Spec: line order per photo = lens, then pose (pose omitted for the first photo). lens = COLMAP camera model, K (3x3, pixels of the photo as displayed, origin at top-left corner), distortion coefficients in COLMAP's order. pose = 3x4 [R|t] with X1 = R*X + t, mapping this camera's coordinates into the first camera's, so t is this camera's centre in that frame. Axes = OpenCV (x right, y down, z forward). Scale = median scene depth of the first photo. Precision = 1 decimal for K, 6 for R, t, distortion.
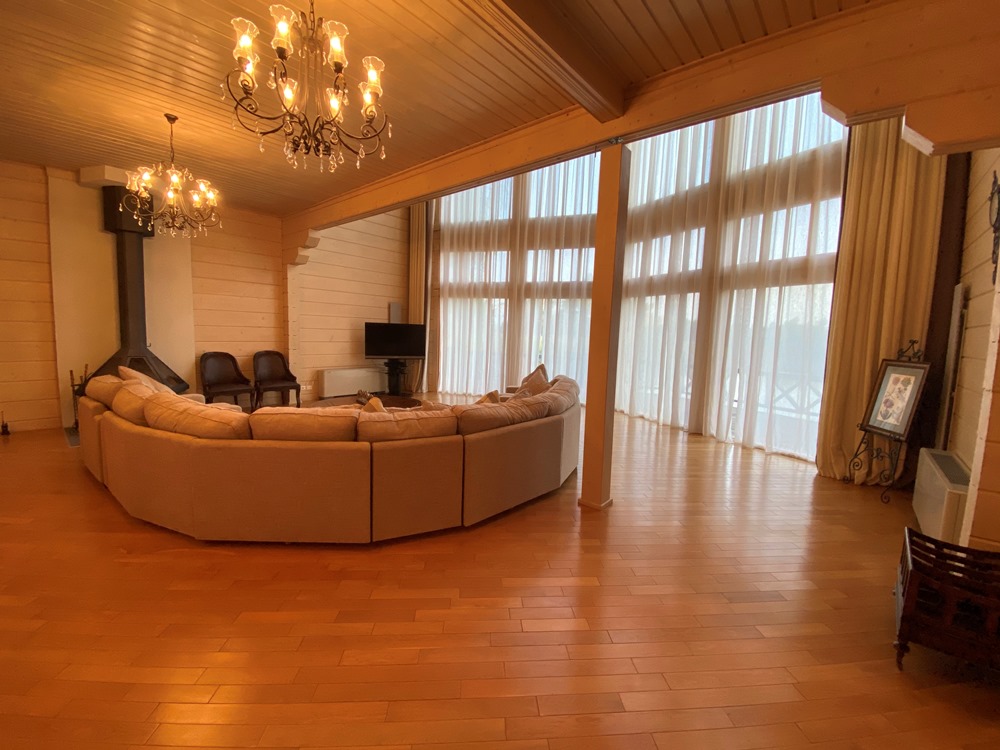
lens RADIAL K [[406.9, 0, 503.0], [0, 406.9, 370.4], [0, 0, 1]] dist [0.024262, -0.020853]
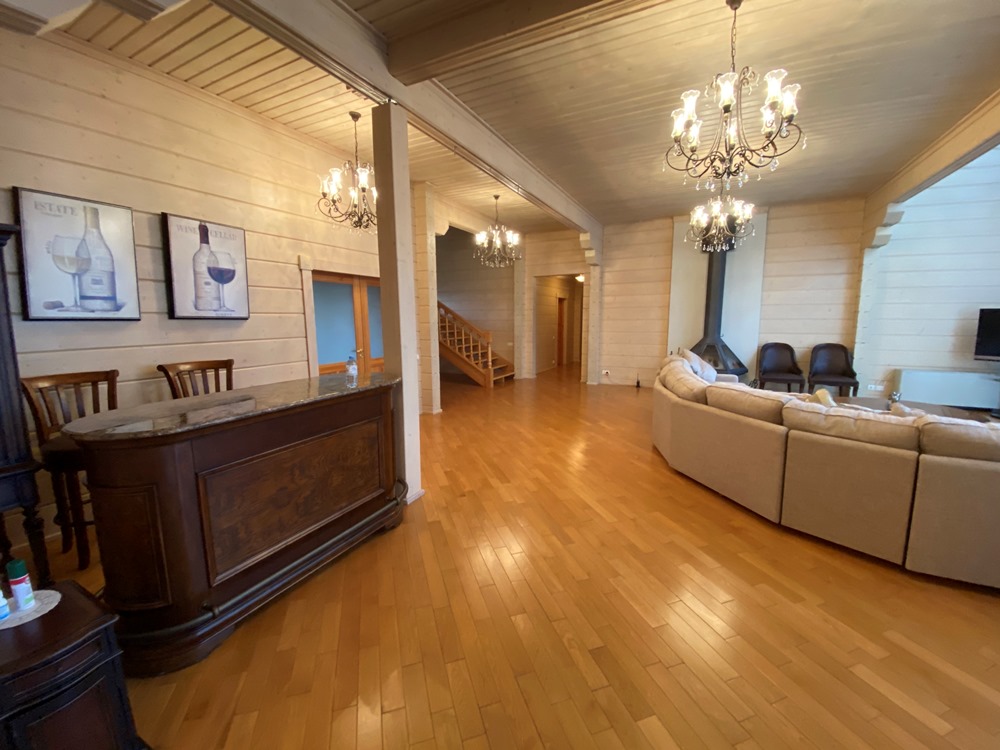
lens RADIAL K [[406.9, 0, 503.0], [0, 406.9, 370.4], [0, 0, 1]] dist [0.024262, -0.020853]
pose [[0.242314, 0.093497, -0.965682, 0.212181], [-0.081500, 0.993789, 0.075768, 0.005762], [0.966769, 0.060343, 0.248429, 0.020507]]
